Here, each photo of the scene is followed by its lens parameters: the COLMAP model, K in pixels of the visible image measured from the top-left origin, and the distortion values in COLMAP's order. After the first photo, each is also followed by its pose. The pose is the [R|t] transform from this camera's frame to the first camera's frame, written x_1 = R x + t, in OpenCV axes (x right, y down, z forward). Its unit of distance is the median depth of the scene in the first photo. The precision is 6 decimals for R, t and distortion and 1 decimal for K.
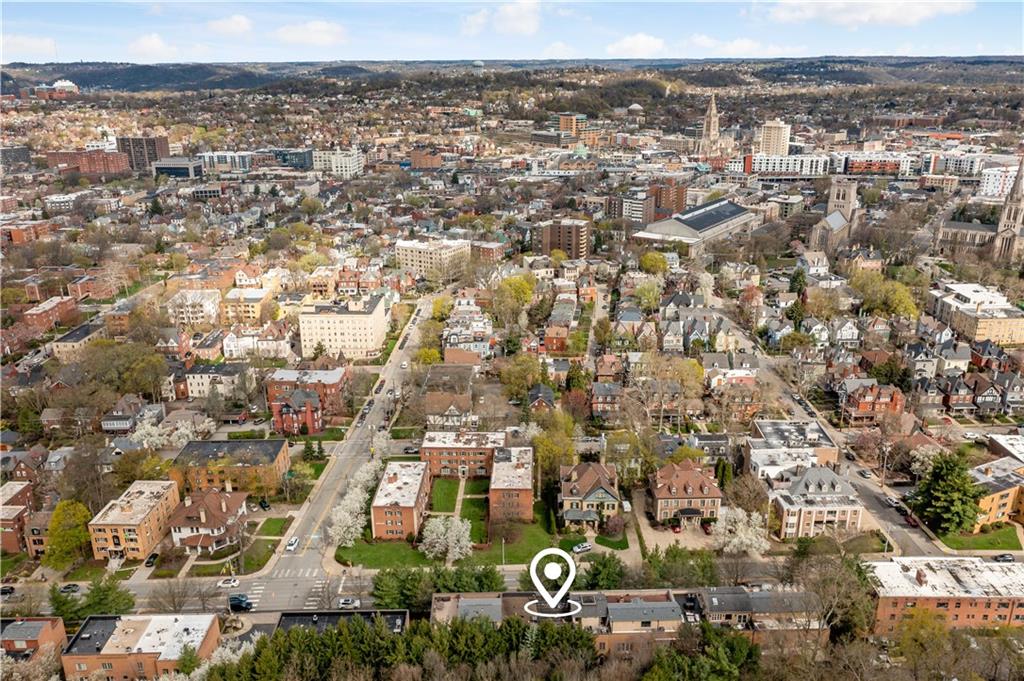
lens RADIAL K [[780.5, 0, 512.0], [0, 780.5, 340.5], [0, 0, 1]] dist [-0.014109, -0.002956]
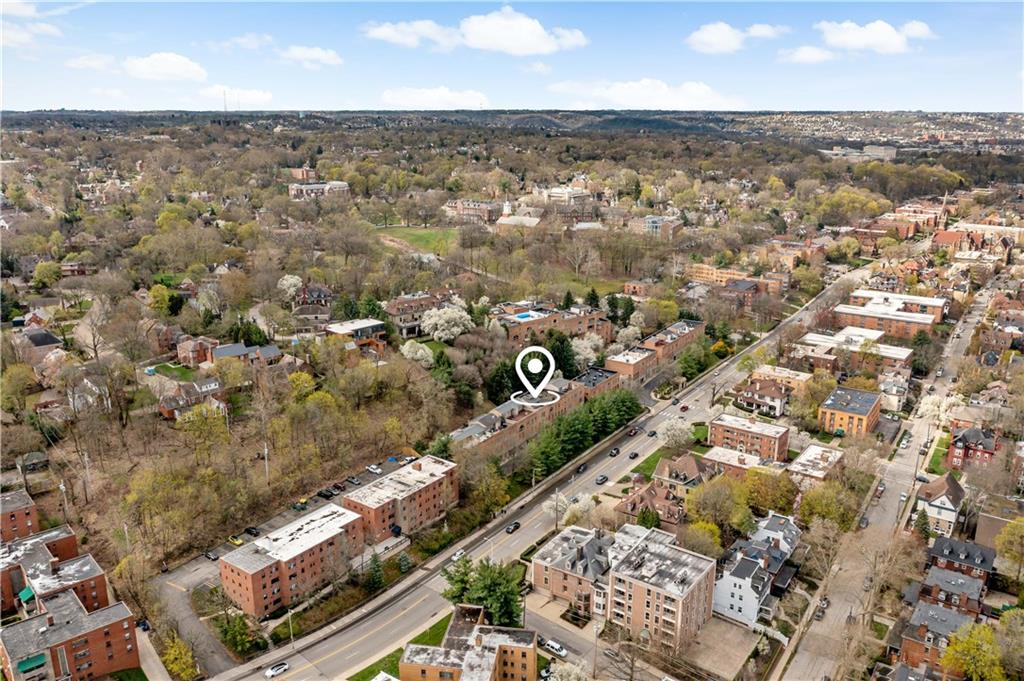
lens RADIAL K [[780.5, 0, 512.0], [0, 780.5, 340.5], [0, 0, 1]] dist [-0.014109, -0.002956]
pose [[-0.539915, 0.241485, -0.806336, 0.977406], [-0.274451, 0.855103, 0.439859, -0.361429], [0.795719, 0.458786, -0.395407, 1.034798]]
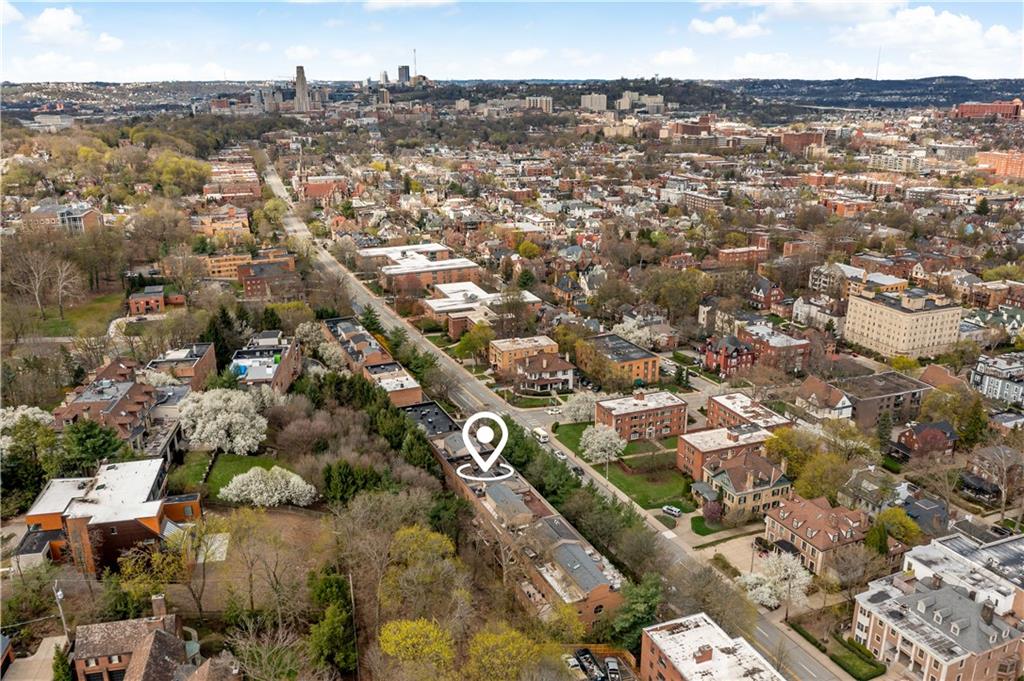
lens RADIAL K [[780.5, 0, 512.0], [0, 780.5, 340.5], [0, 0, 1]] dist [-0.014109, -0.002956]
pose [[0.409872, 0.294232, -0.863384, 0.652161], [-0.300195, 0.937327, 0.176920, -0.038408], [0.861329, 0.186669, 0.472512, 0.269770]]
